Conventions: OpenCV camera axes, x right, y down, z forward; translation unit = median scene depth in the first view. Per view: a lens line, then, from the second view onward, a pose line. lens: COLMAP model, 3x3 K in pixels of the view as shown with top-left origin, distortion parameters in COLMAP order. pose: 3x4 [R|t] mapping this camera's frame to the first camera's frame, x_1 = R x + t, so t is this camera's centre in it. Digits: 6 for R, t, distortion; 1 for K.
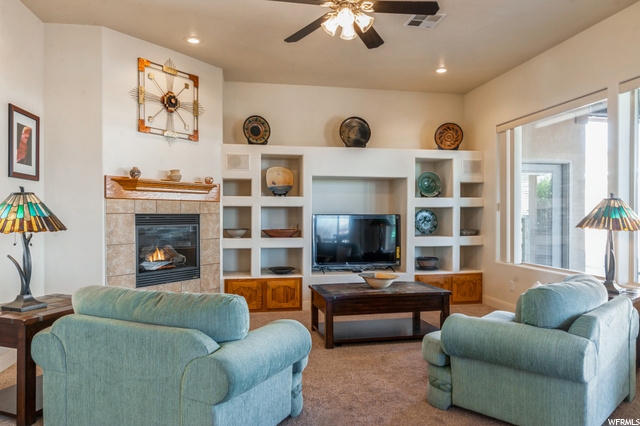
lens RADIAL K [[440.7, 0, 320.0], [0, 440.7, 213.0], [0, 0, 1]] dist [0.001107, 0.000400]
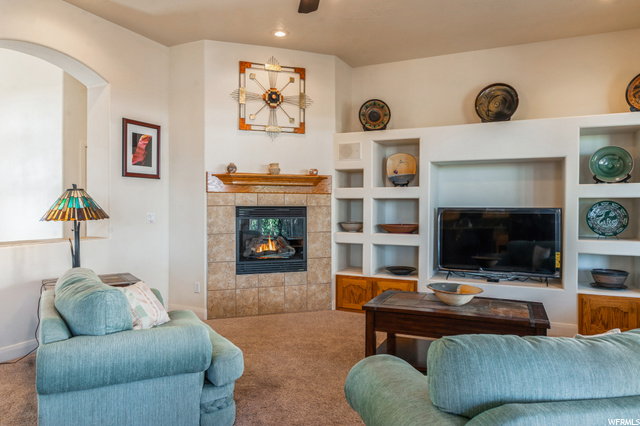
lens RADIAL K [[442.6, 0, 321.1], [0, 442.6, 204.9], [0, 0, 1]] dist [0.002675, -0.000285]
pose [[0.813846, 0.000232, -0.581081, 0.330794], [-0.001541, 0.999997, -0.001760, 0.000423], [0.581079, 0.002328, 0.813844, 0.206053]]
